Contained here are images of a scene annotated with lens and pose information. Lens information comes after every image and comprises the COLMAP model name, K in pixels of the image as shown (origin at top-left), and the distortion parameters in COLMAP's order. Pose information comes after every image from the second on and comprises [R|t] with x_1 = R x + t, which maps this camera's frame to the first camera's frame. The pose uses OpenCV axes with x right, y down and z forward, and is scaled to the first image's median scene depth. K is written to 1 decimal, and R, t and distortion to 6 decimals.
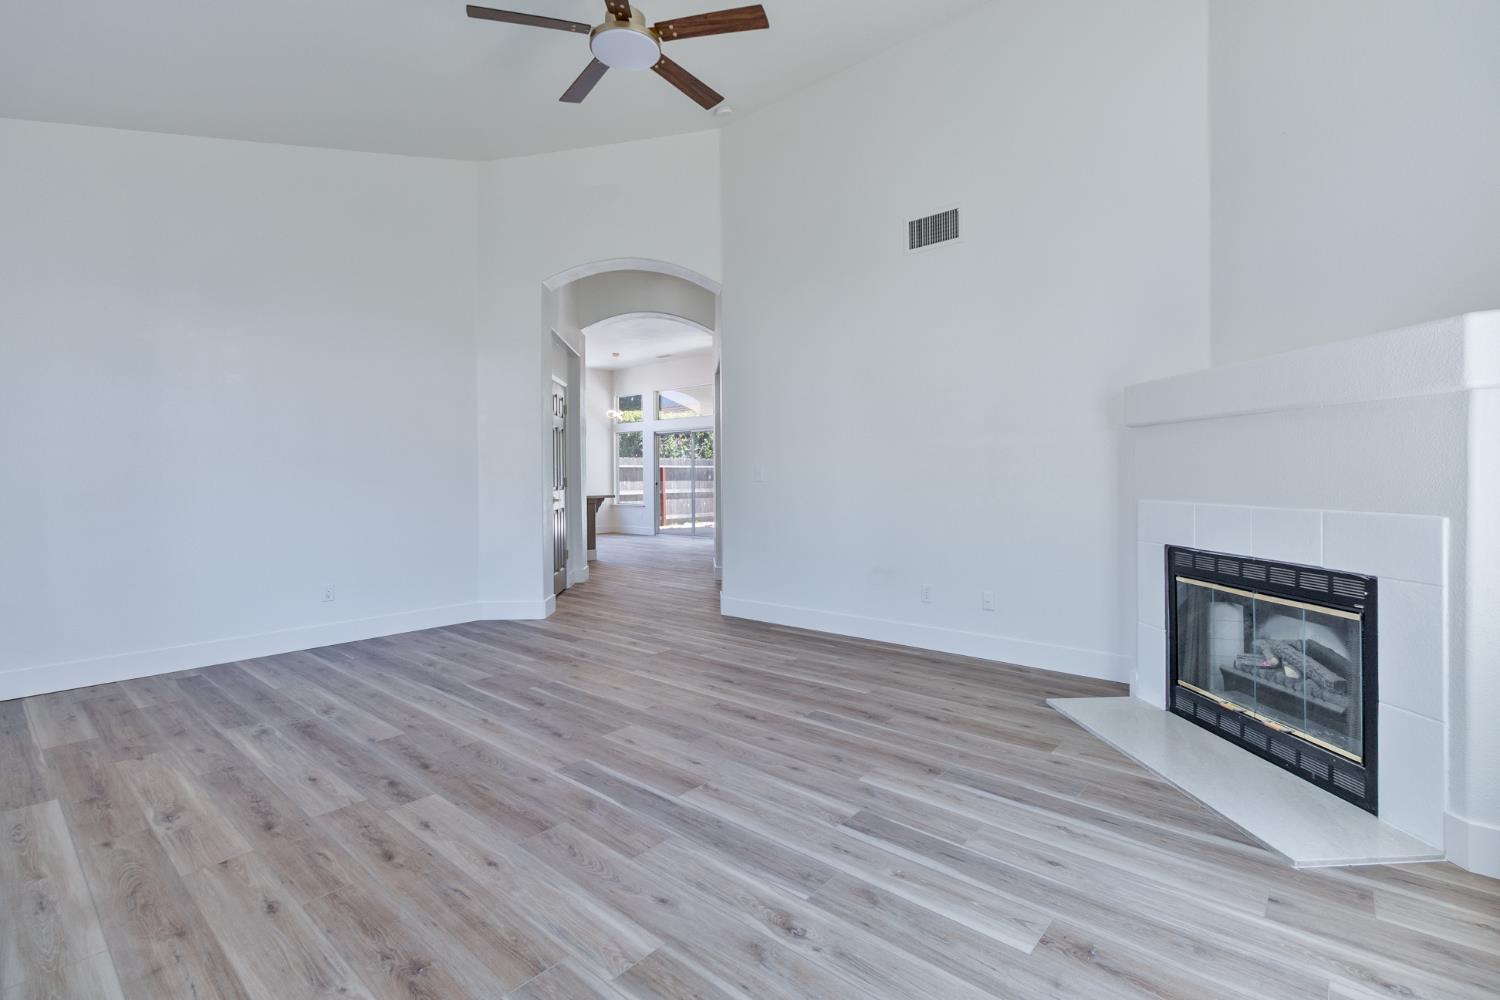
lens RADIAL K [[690.8, 0, 754.6], [0, 690.8, 494.7], [0, 0, 1]] dist [0.002653, -0.000238]
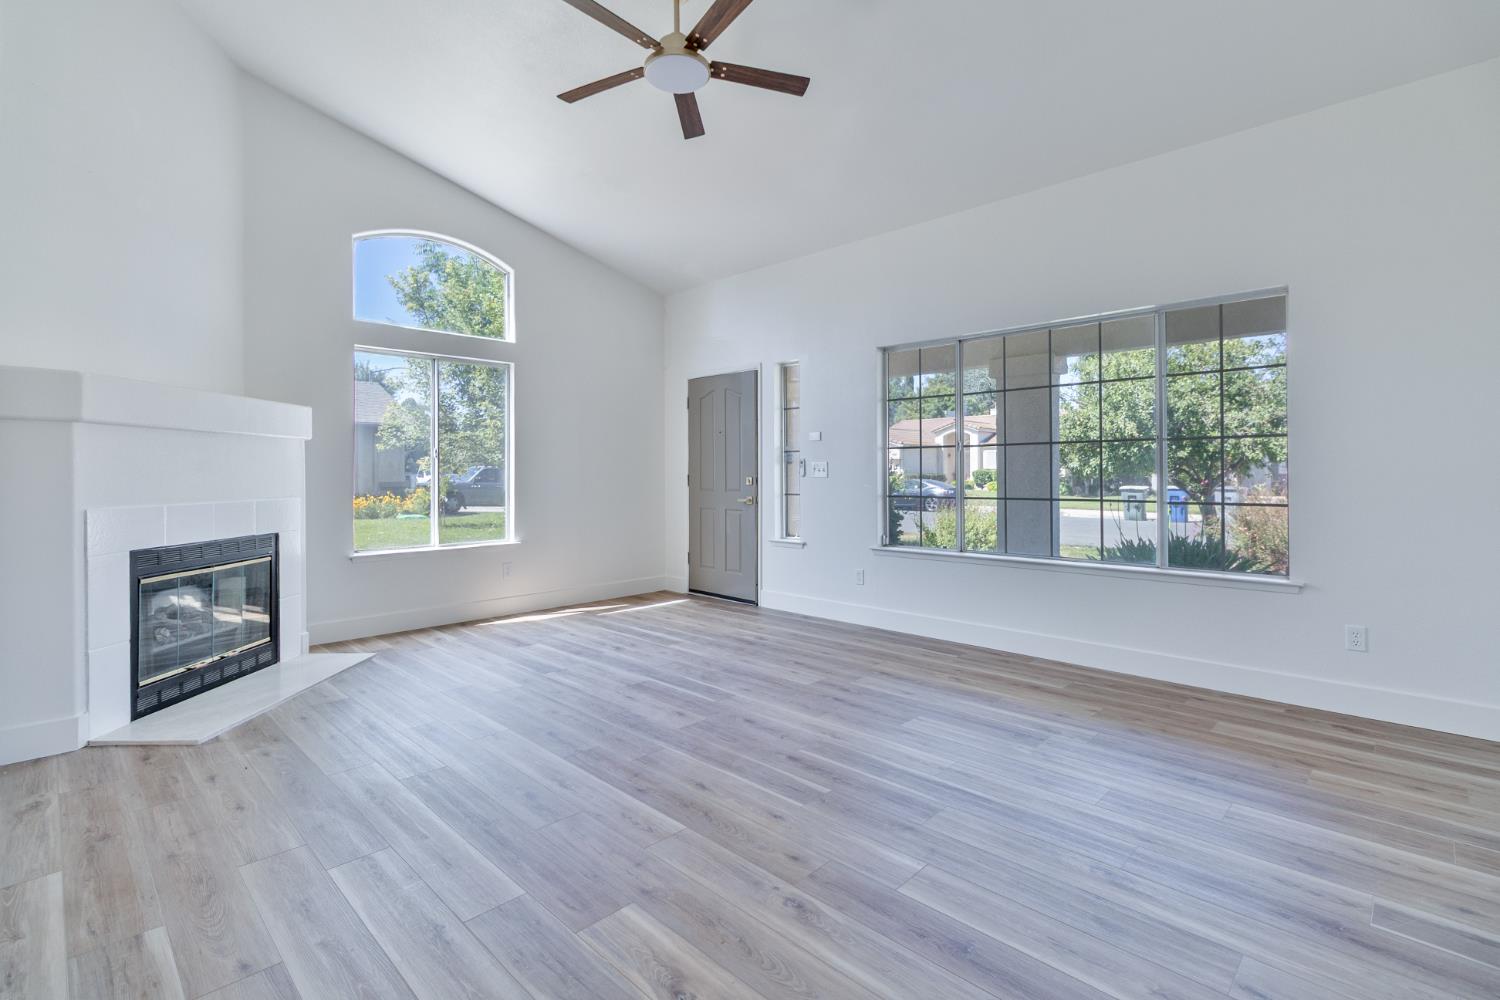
lens RADIAL K [[690.8, 0, 738.4], [0, 690.8, 463.6], [0, 0, 1]] dist [0.002653, -0.000238]
pose [[-0.996493, 0.011943, 0.082820, -0.390611], [0.013112, 0.999822, 0.013578, -0.059579], [-0.082644, 0.014616, -0.996472, 2.207926]]
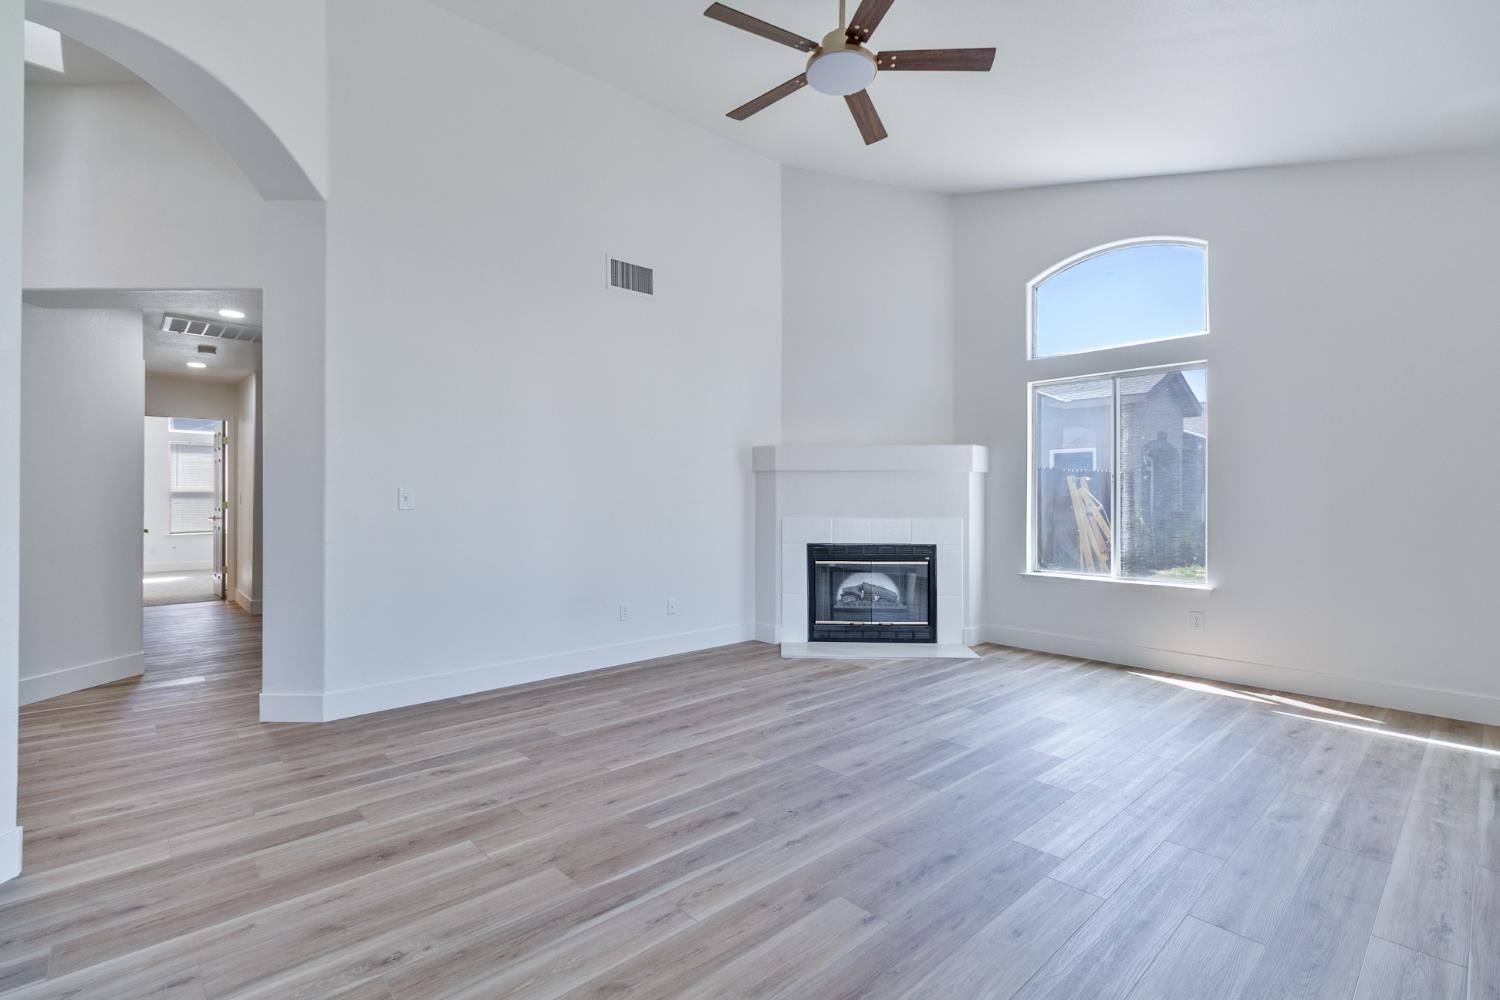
lens RADIAL K [[690.8, 0, 755.5], [0, 690.8, 499.3], [0, 0, 1]] dist [0.002653, -0.000238]
pose [[0.102284, 0.009279, 0.994712, -1.279509], [0.024336, 0.999634, -0.011827, -0.021103], [-0.994458, 0.025417, 0.102021, 1.107494]]
